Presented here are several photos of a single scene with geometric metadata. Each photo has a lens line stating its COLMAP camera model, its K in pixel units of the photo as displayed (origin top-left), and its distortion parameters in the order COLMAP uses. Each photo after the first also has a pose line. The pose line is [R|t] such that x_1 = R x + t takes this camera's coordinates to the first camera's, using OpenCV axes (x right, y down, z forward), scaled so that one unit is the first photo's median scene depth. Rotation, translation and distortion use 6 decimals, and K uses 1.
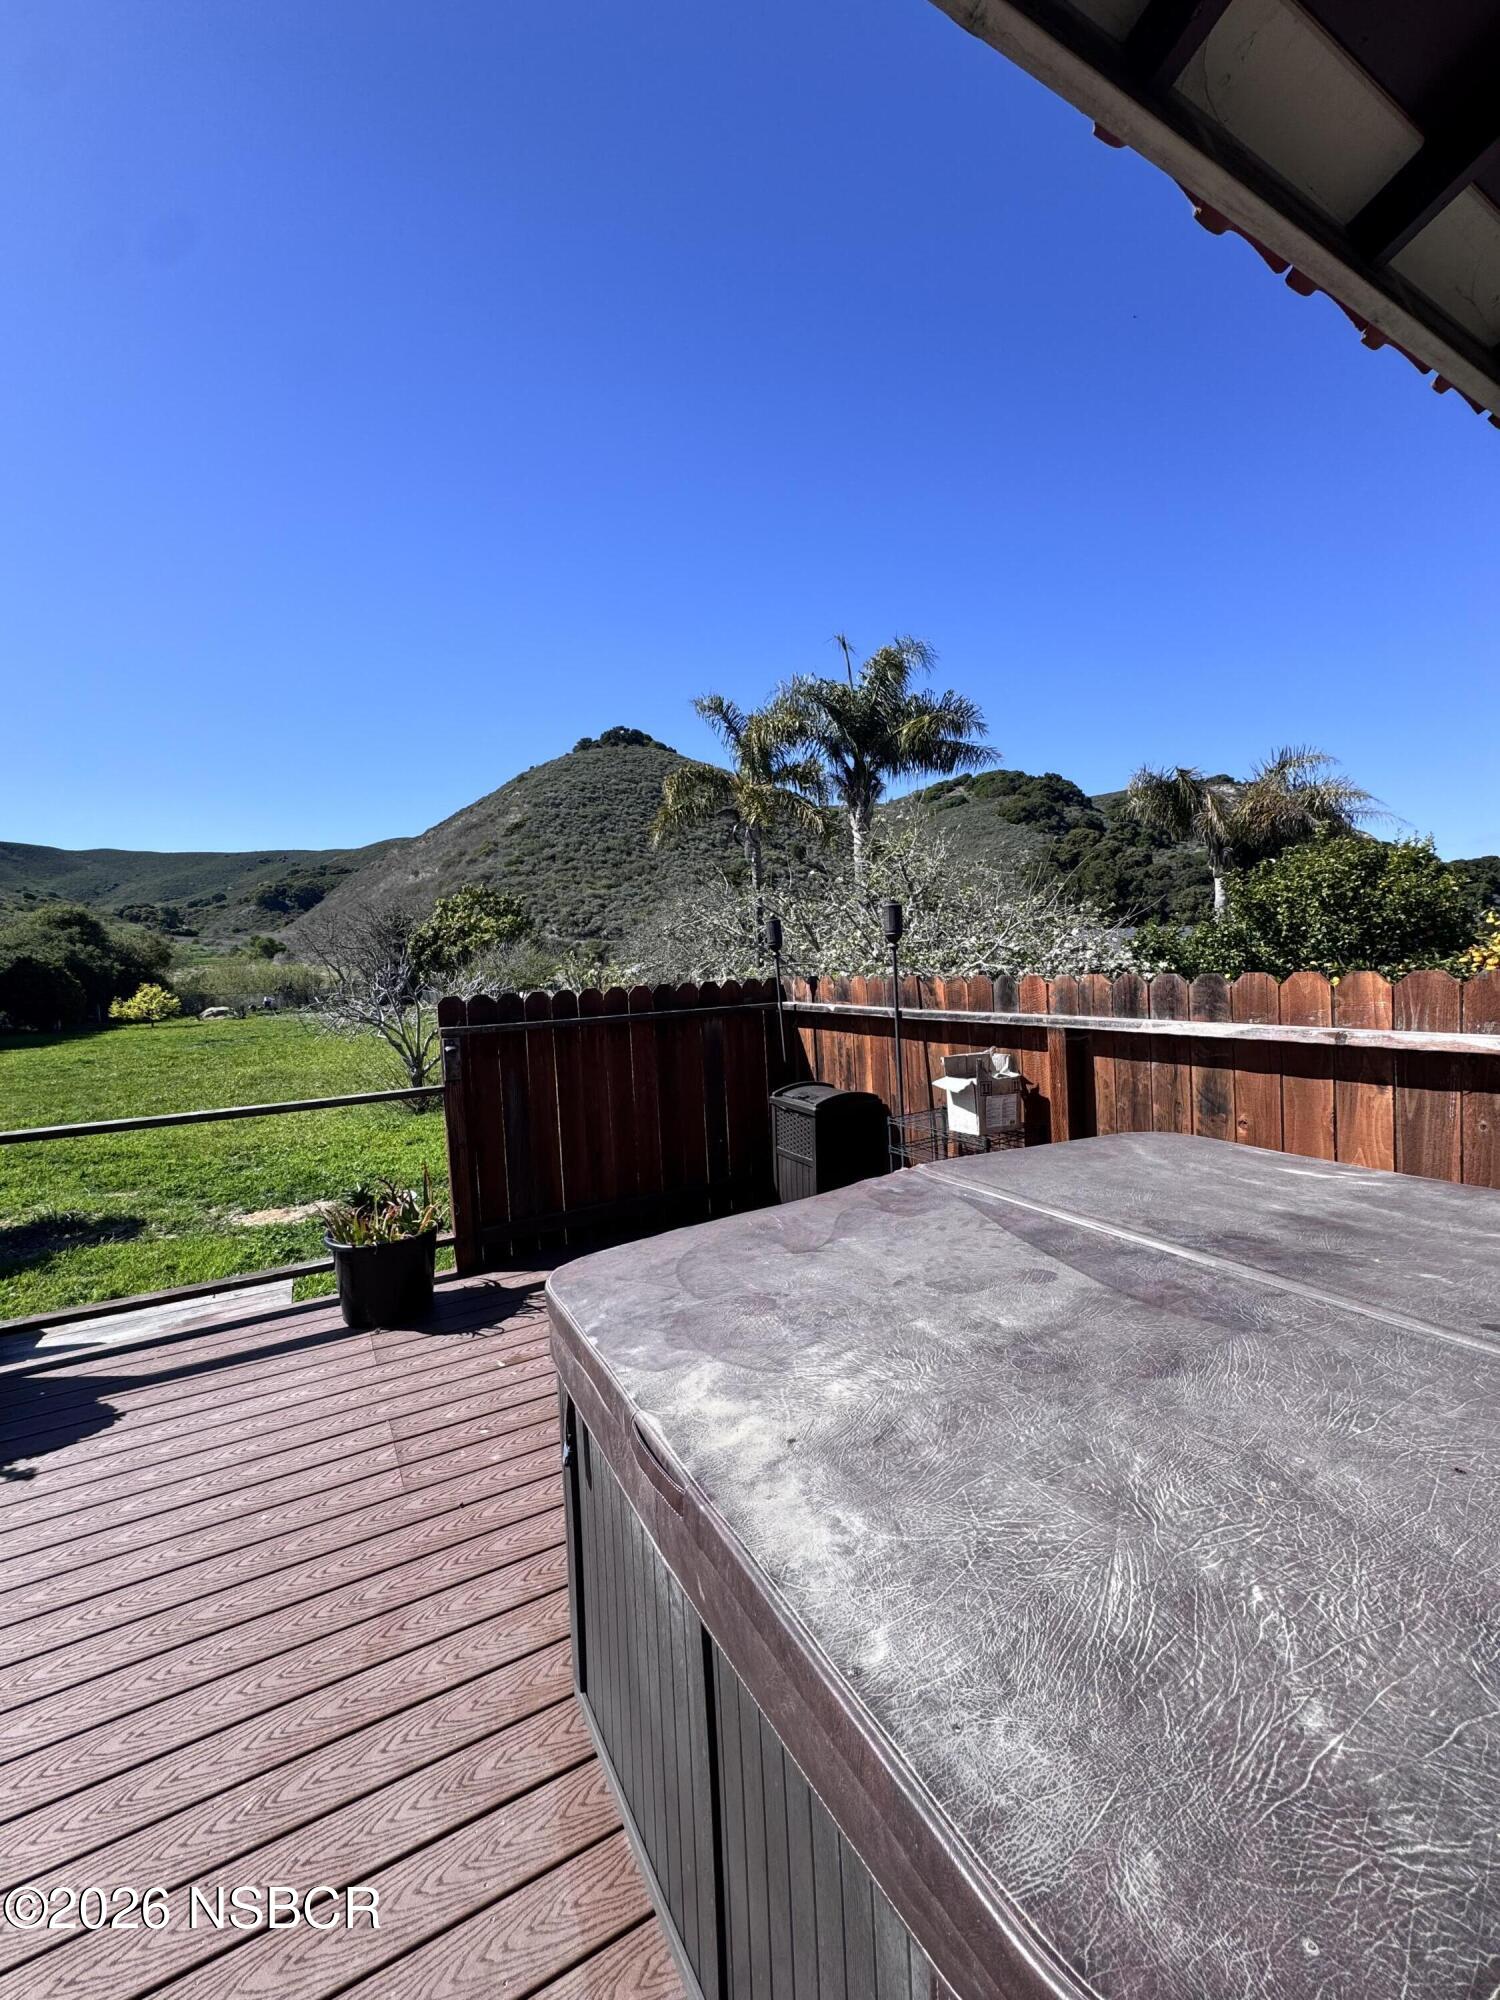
lens RADIAL K [[813.6, 0, 750.0], [0, 813.6, 1000.0], [0, 0, 1]] dist [-0.000465, -0.000036]
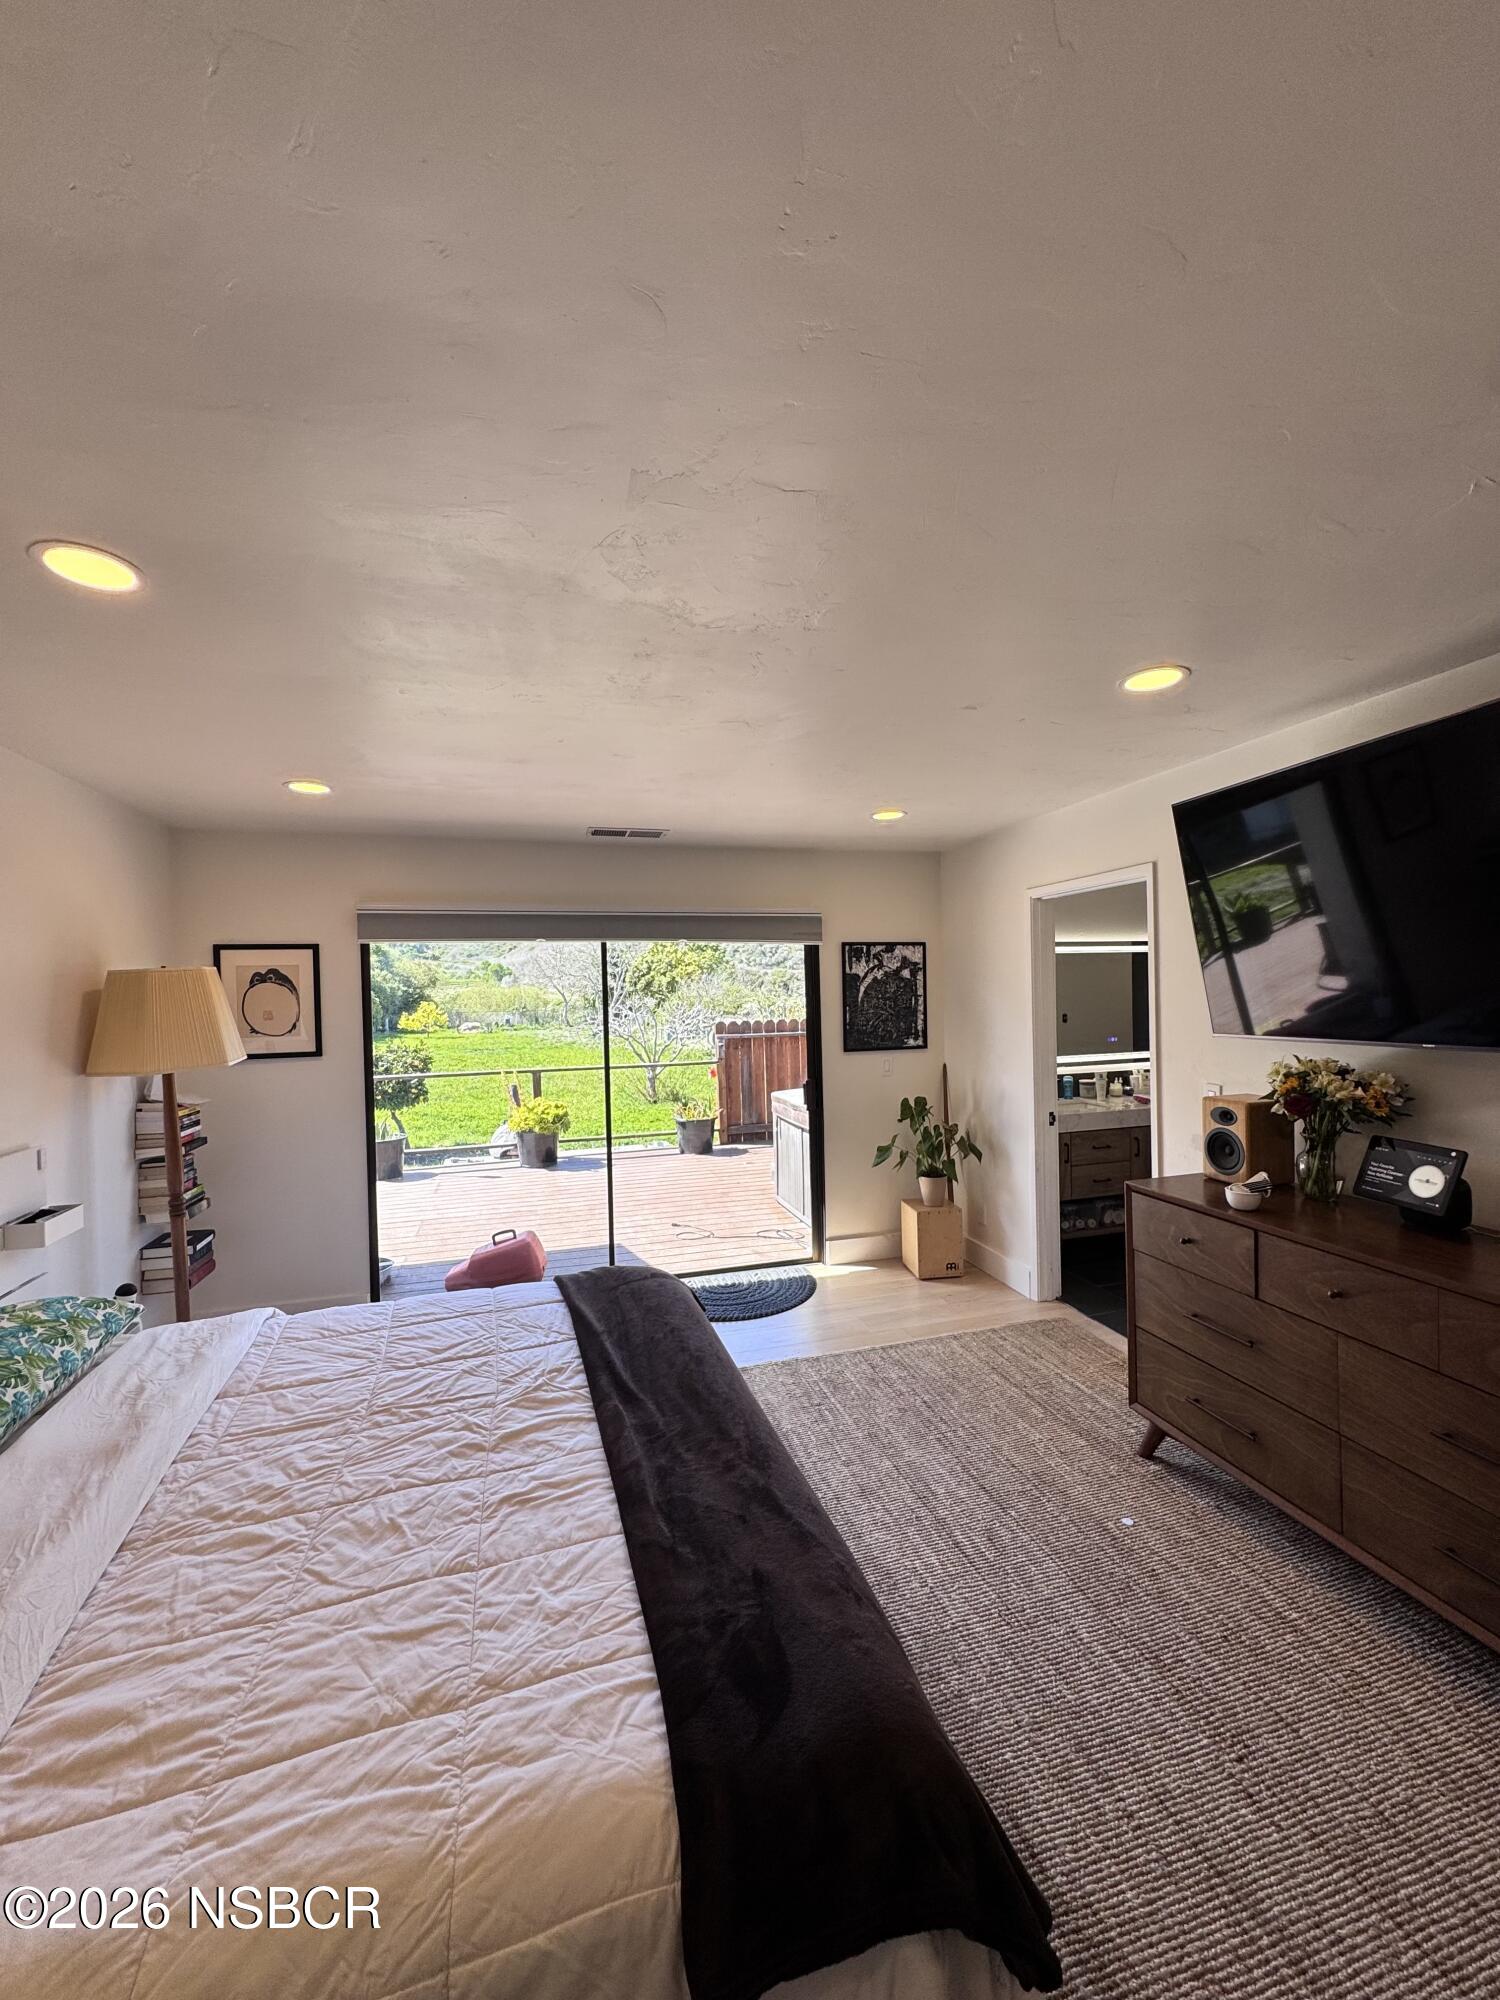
lens RADIAL K [[800.5, 0, 750.0], [0, 800.5, 1000.0], [0, 0, 1]] dist [-0.000045, -0.000003]
pose [[0.974519, 0.023223, -0.223101, 0.018637], [-0.031137, 0.999002, -0.032020, 0.000534], [0.222134, 0.038151, 0.974269, -0.104728]]
